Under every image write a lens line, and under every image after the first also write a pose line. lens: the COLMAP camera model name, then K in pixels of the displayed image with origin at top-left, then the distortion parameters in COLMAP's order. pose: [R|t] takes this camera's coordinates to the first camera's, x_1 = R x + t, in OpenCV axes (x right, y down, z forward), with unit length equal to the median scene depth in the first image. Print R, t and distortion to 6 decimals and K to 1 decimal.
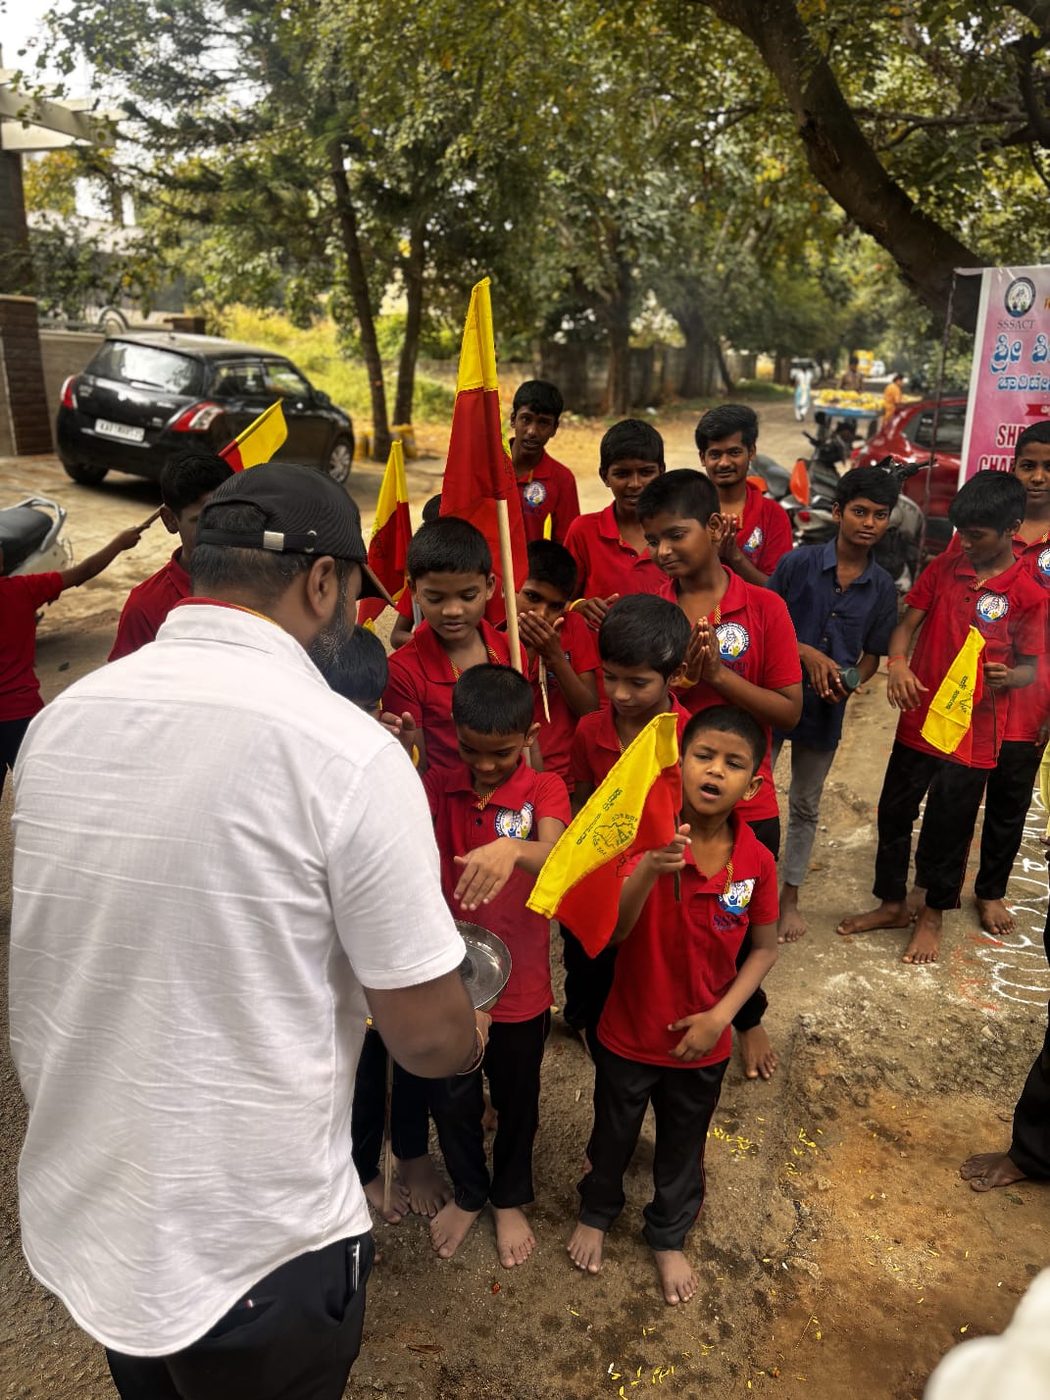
lens RADIAL K [[1067.6, 0, 519.5], [0, 1067.6, 715.1], [0, 0, 1]] dist [0.029524, -0.011531]
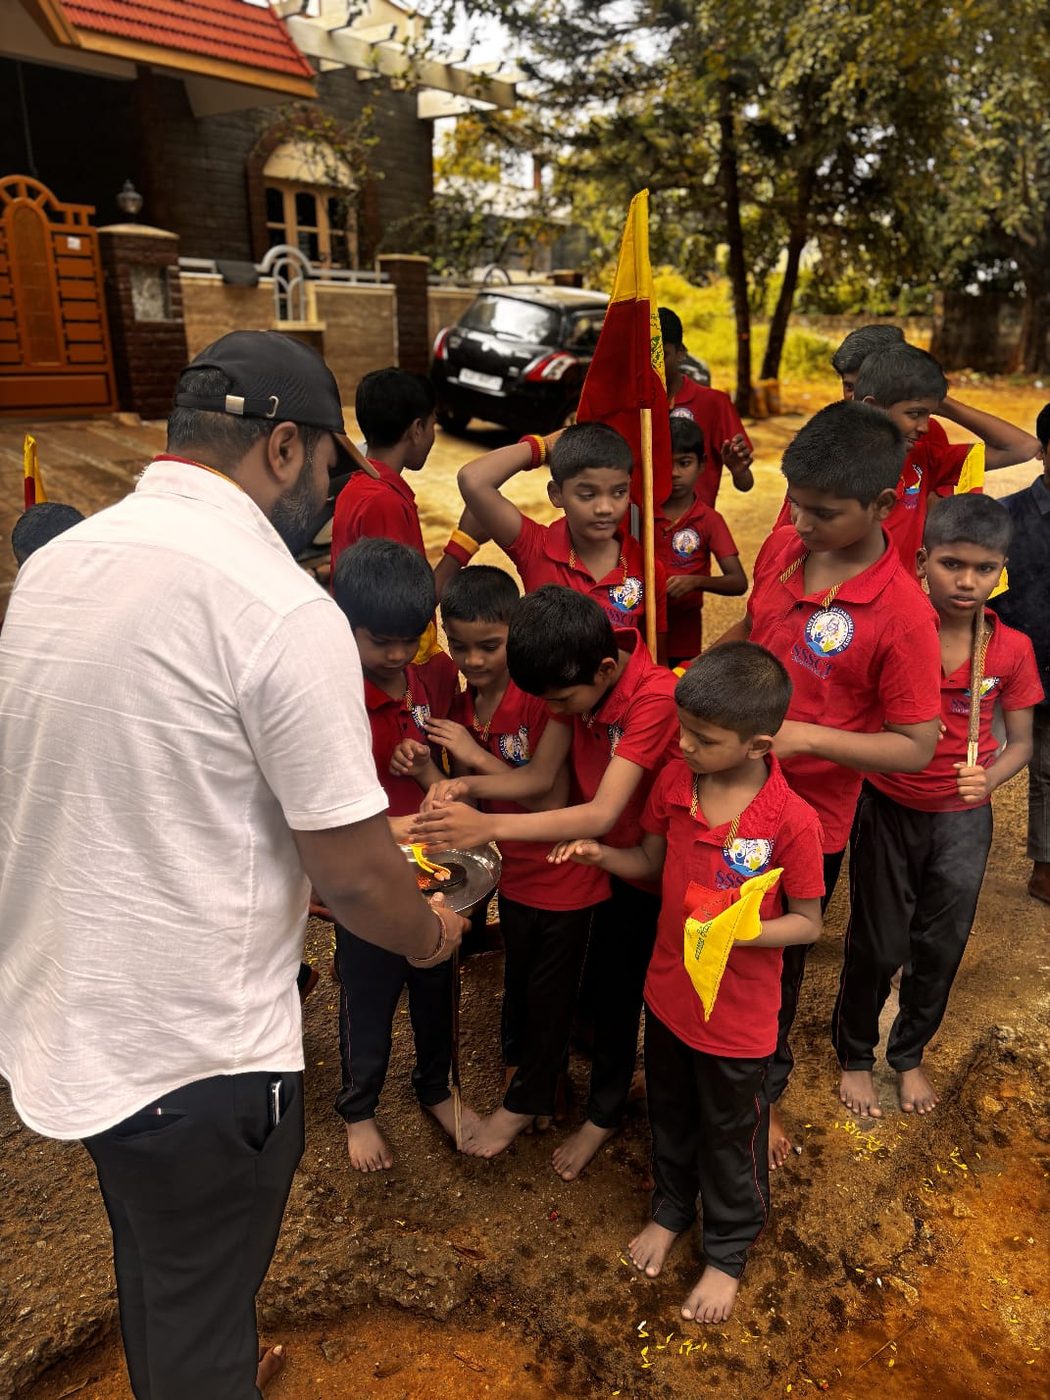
lens RADIAL K [[1076.4, 0, 525.0], [0, 1076.4, 700.0], [0, 0, 1]] dist [0.057791, -0.065925]
pose [[0.939028, 0.107532, -0.326592, 0.047695], [-0.102741, 0.994195, 0.031937, 0.008545], [0.328131, 0.003565, 0.944626, 0.013086]]
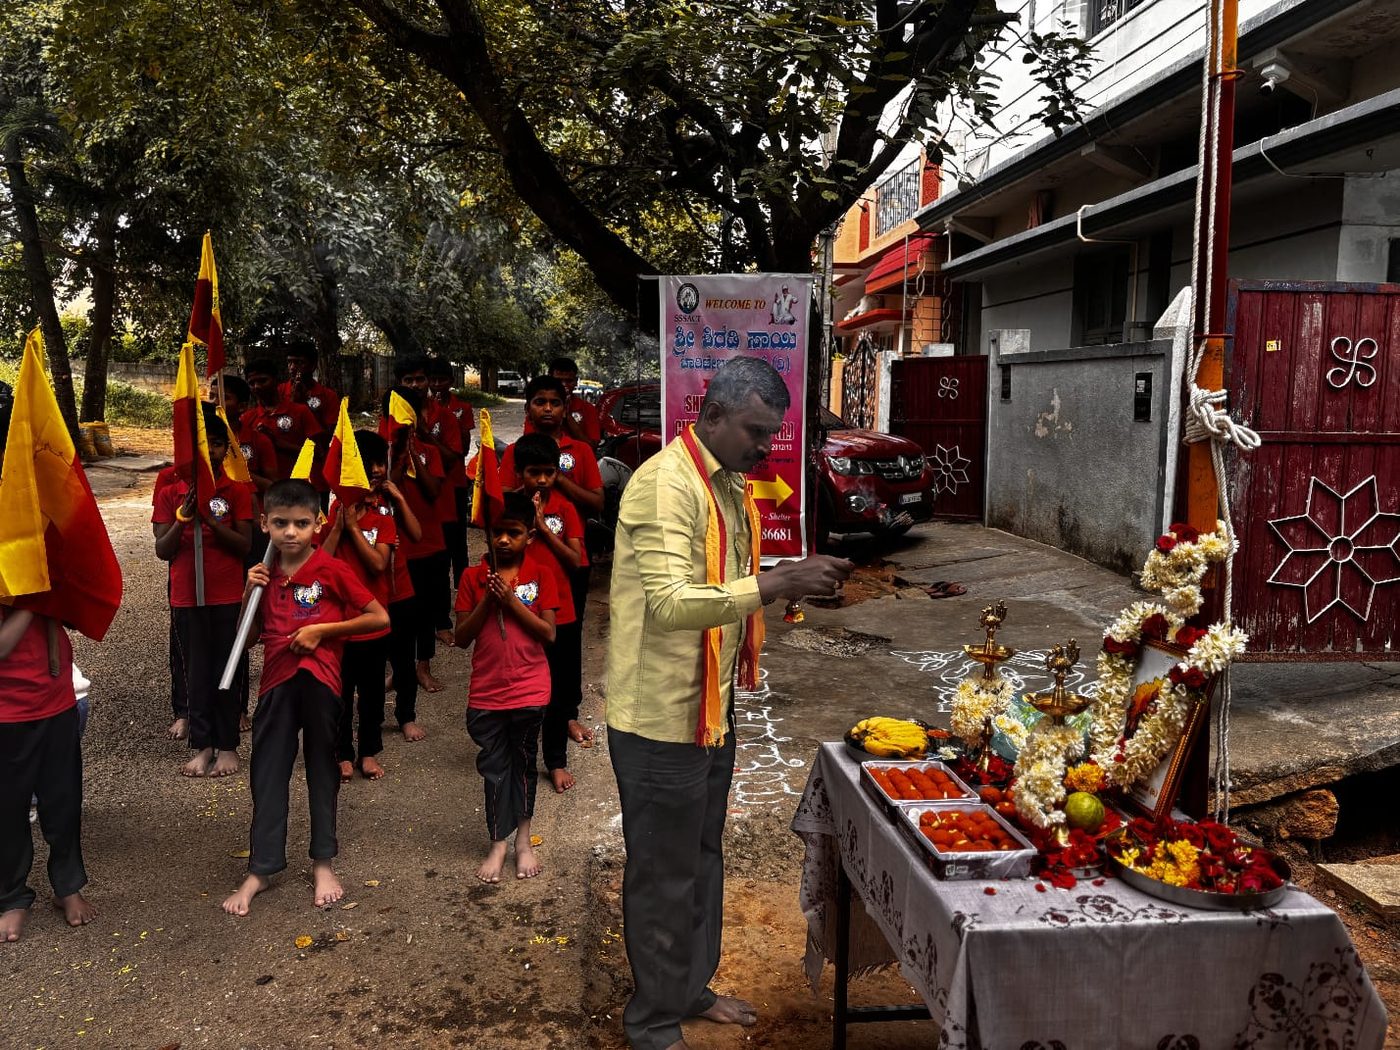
lens RADIAL K [[1084.8, 0, 700.0], [0, 1084.8, 525.0], [0, 0, 1]] dist [0.005966, 0.004627]
pose [[0.910953, -0.042861, 0.410278, -0.029311], [0.117988, 0.980108, -0.159582, 0.040521], [-0.395278, 0.193780, 0.897889, -0.050117]]
